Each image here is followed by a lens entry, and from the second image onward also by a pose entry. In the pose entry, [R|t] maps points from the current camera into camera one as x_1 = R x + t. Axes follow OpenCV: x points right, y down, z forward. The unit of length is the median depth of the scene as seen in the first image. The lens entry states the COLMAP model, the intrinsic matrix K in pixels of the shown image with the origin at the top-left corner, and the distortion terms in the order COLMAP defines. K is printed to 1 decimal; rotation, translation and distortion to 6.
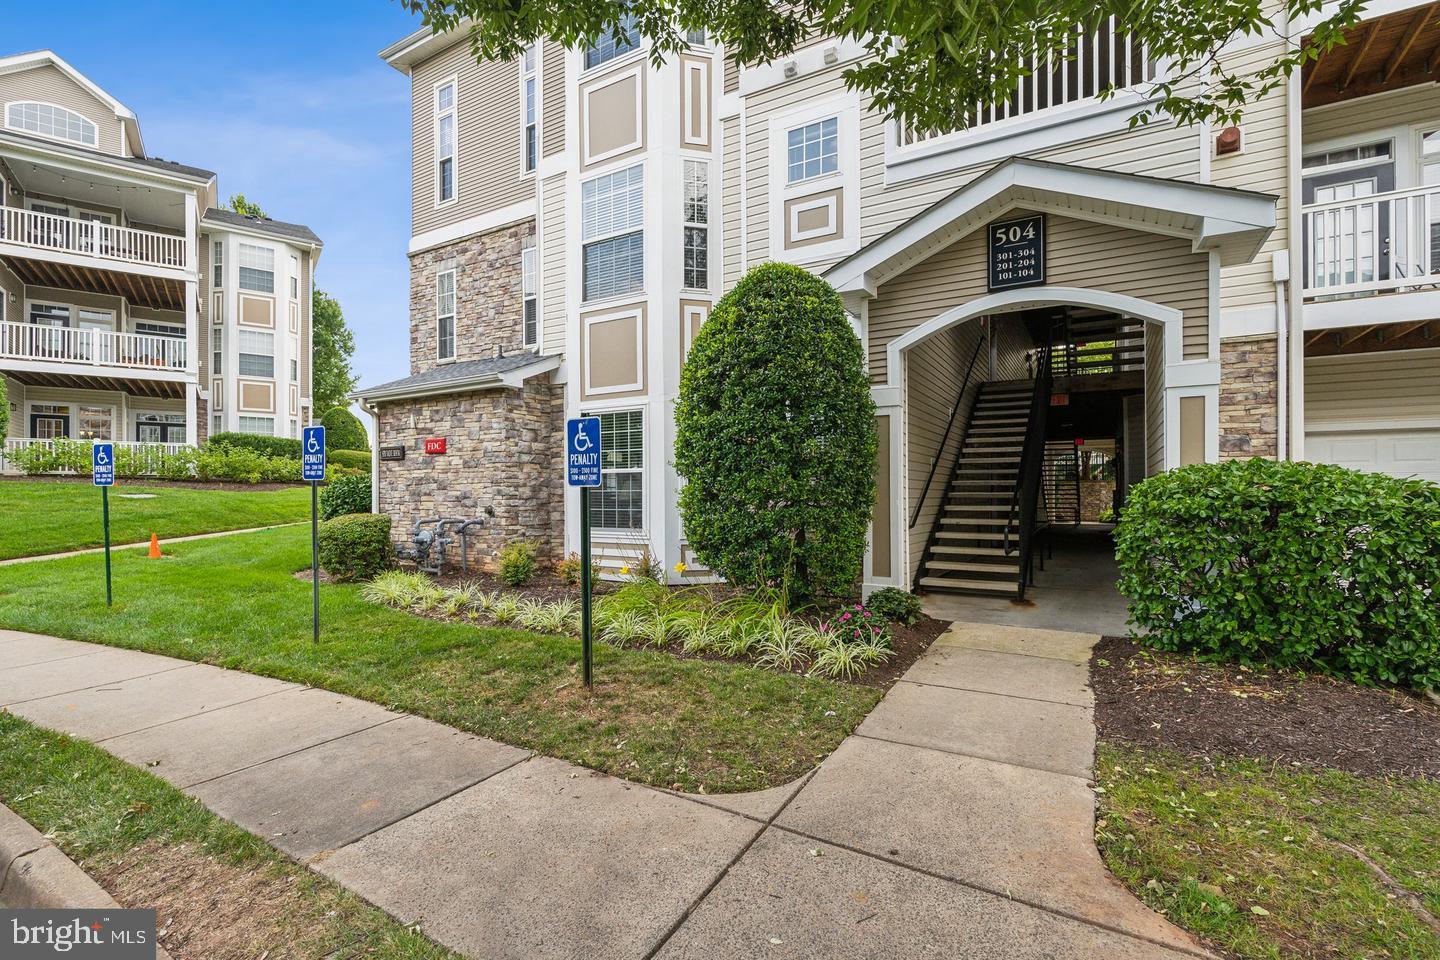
lens RADIAL K [[850.4, 0, 717.7], [0, 850.4, 496.6], [0, 0, 1]] dist [-0.007719, -0.000403]
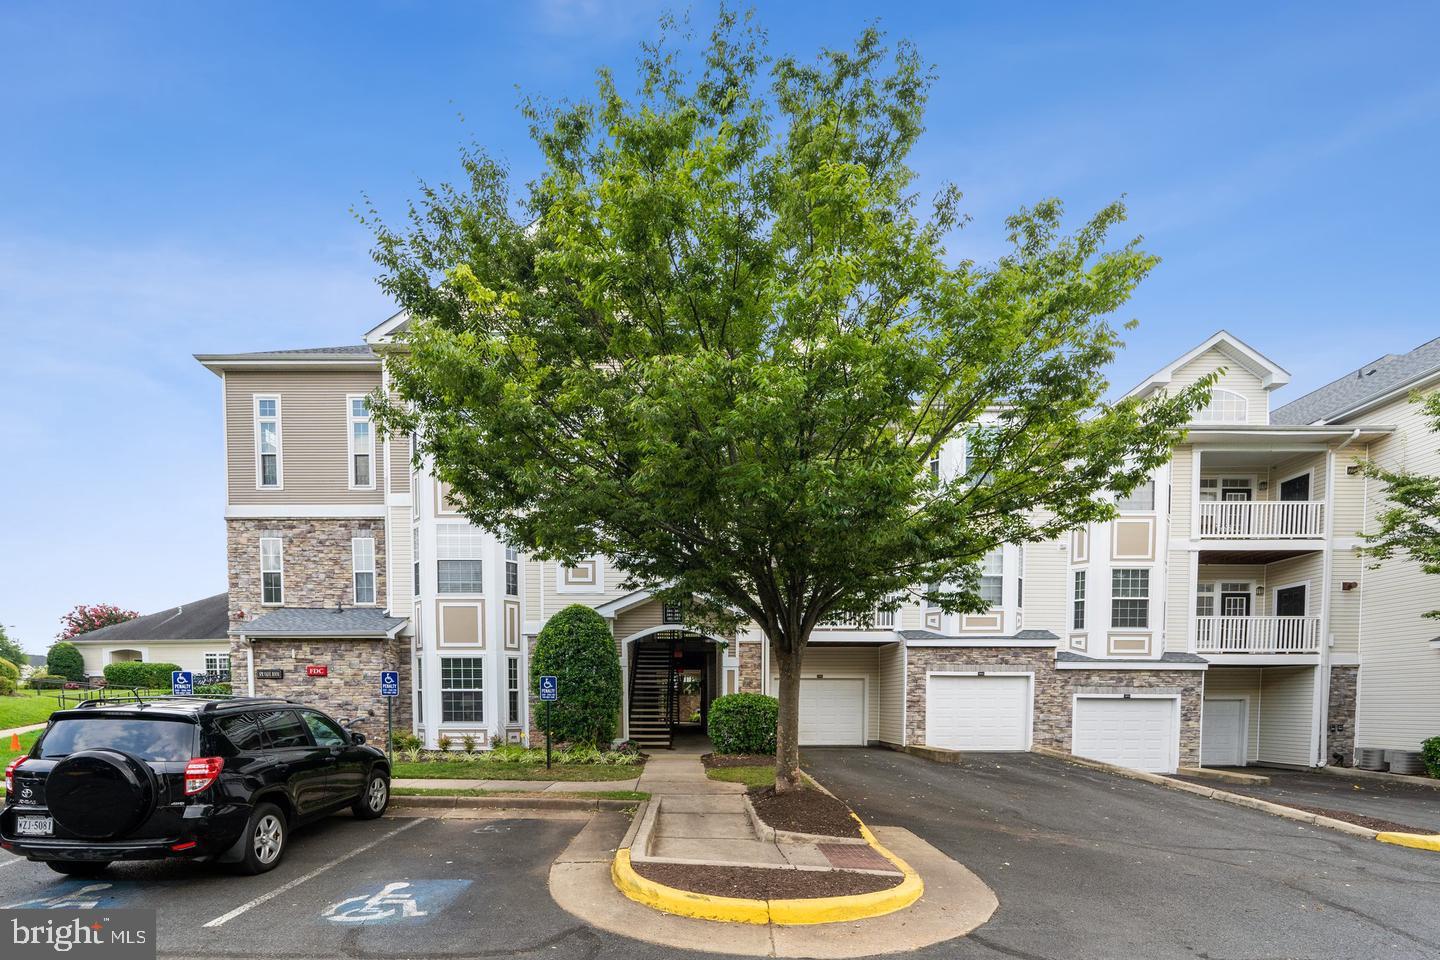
lens RADIAL K [[850.4, 0, 717.7], [0, 850.4, 496.6], [0, 0, 1]] dist [-0.007719, -0.000403]
pose [[0.892453, 0.108915, 0.437796, -0.430034], [-0.001181, 0.970981, -0.239154, 0.002489], [-0.451139, 0.212917, 0.866684, -0.852509]]
